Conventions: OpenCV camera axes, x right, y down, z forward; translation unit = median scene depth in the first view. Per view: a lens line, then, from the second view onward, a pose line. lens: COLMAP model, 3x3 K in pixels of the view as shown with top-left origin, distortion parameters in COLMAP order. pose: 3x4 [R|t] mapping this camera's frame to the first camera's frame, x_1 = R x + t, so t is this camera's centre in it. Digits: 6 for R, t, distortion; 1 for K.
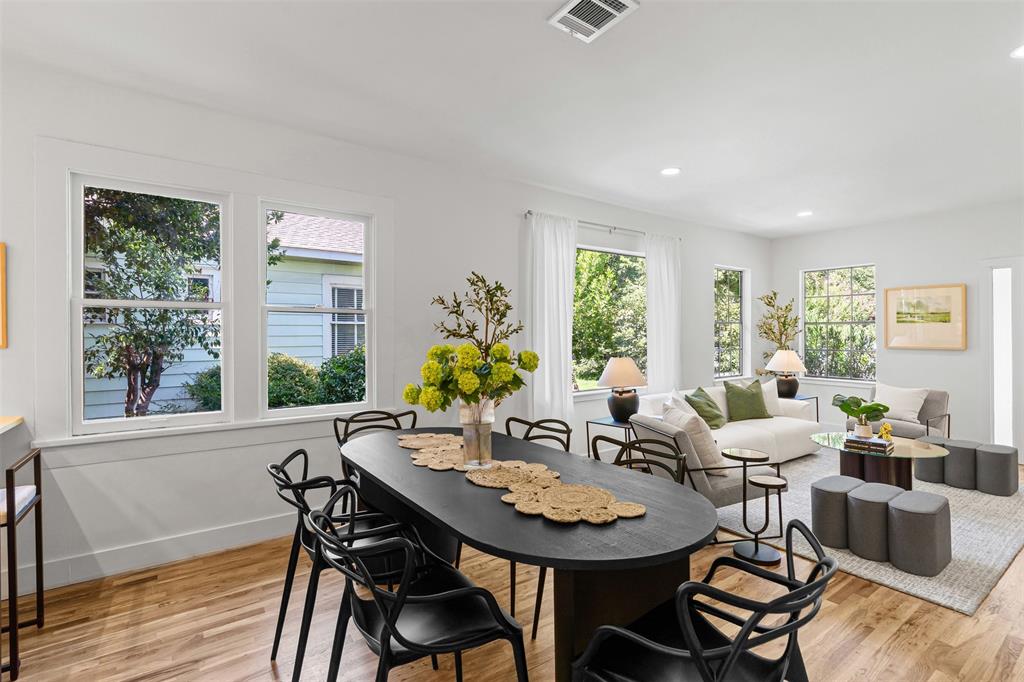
lens RADIAL K [[470.5, 0, 512.3], [0, 470.5, 334.6], [0, 0, 1]] dist [-0.001868, -0.000294]
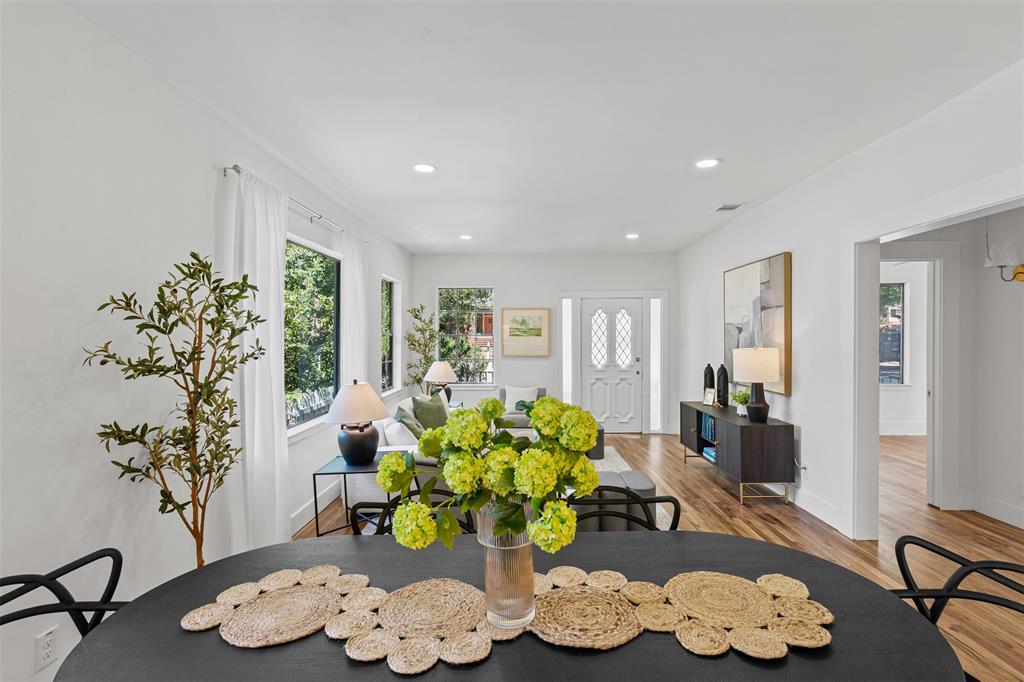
lens RADIAL K [[473.1, 0, 518.9], [0, 473.1, 343.8], [0, 0, 1]] dist [-0.001334, -0.000097]
pose [[0.589066, -0.013484, 0.807973, -0.208289], [0.004525, 0.999900, 0.013389, -0.022803], [-0.808073, -0.004231, 0.589068, 0.256645]]
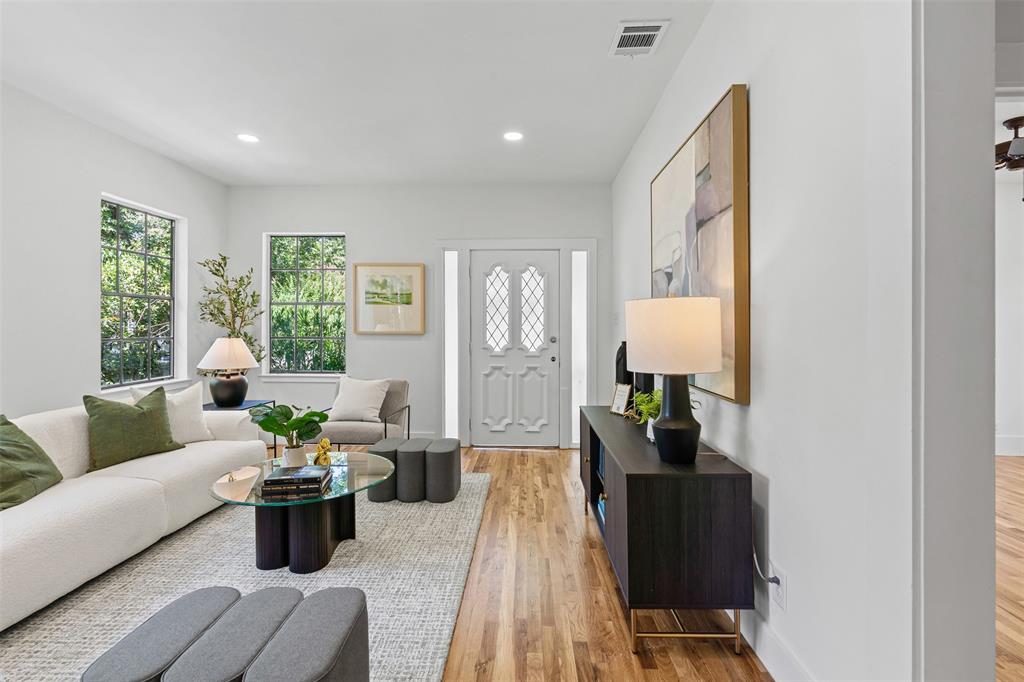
lens RADIAL K [[474.6, 0, 517.1], [0, 474.6, 326.4], [0, 0, 1]] dist [-0.000845, 0.000099]
pose [[0.597157, 0.004527, 0.802112, 0.314228], [-0.002053, 0.999989, -0.004115, 0.021032], [-0.802122, 0.000810, 0.597160, 0.281690]]
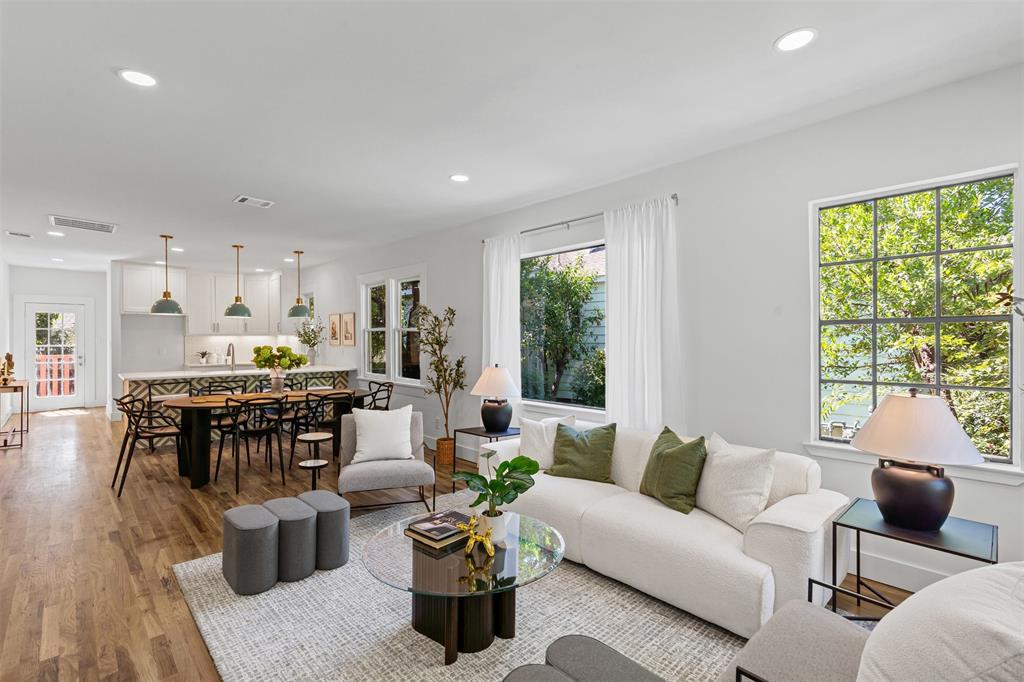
lens RADIAL K [[469.4, 0, 515.9], [0, 469.4, 332.9], [0, 0, 1]] dist [-0.004507, 0.000075]
pose [[0.149807, -0.012715, -0.988633, 1.008575], [-0.003480, 0.999904, -0.013387, -0.007538], [0.988709, 0.005446, 0.149749, 0.738558]]
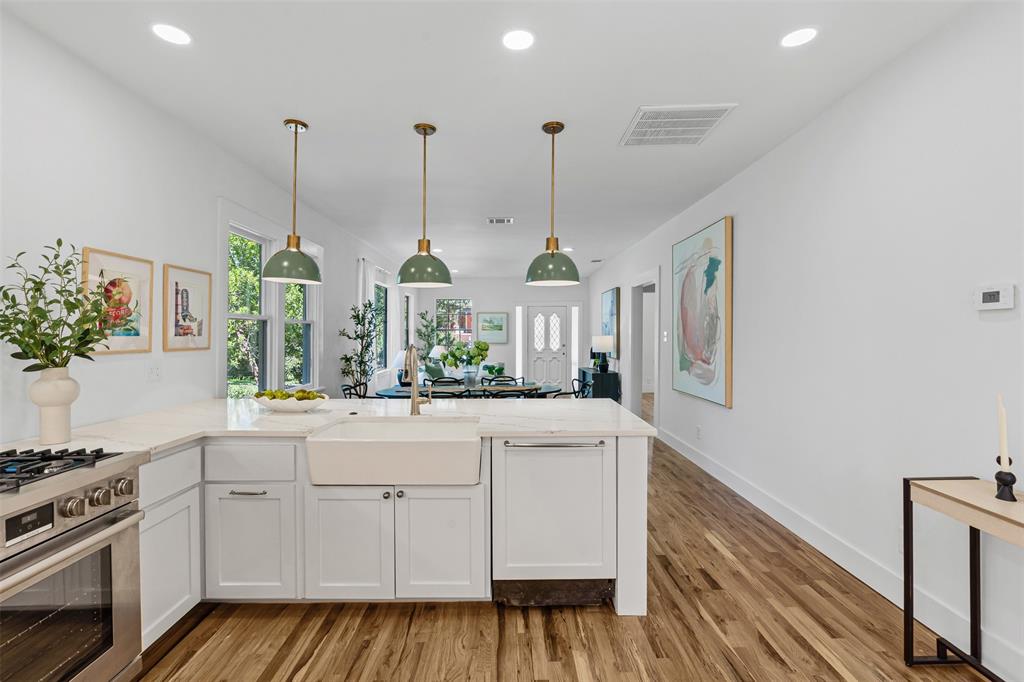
lens RADIAL K [[466.7, 0, 512.0], [0, 466.7, 341.0], [0, 0, 1]] dist [-0.001680, 0.000165]
pose [[0.569991, -0.012353, 0.821558, -0.787838], [0.003533, 0.999915, 0.012583, -0.004357], [-0.821643, -0.004270, 0.569986, -0.241130]]
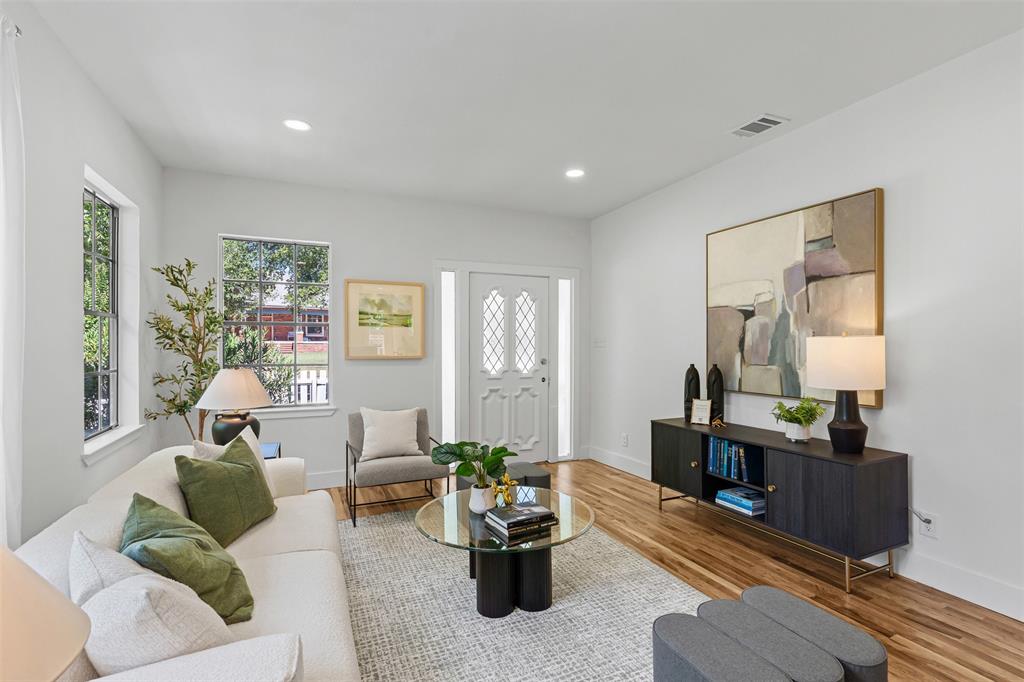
lens RADIAL K [[474.2, 0, 519.7], [0, 474.2, 349.0], [0, 0, 1]] dist [-0.004020, -0.000216]
pose [[0.188800, -0.011157, 0.981952, 0.117025], [0.001482, 0.999938, 0.011077, 0.005481], [-0.982014, -0.000637, 0.188805, 0.653490]]
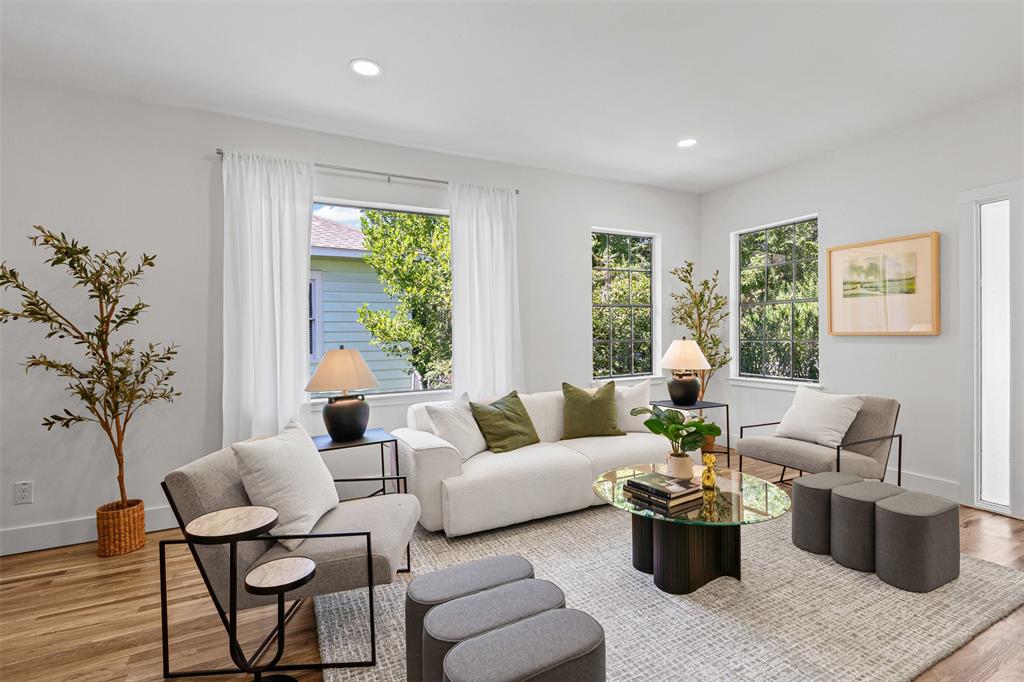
lens RADIAL K [[466.7, 0, 512.0], [0, 466.7, 341.0], [0, 0, 1]] dist [-0.001680, 0.000165]
pose [[0.988958, -0.011089, -0.147778, 0.485506], [0.013412, 0.999802, 0.014730, 0.023650], [0.147585, -0.016550, 0.988911, 0.284994]]
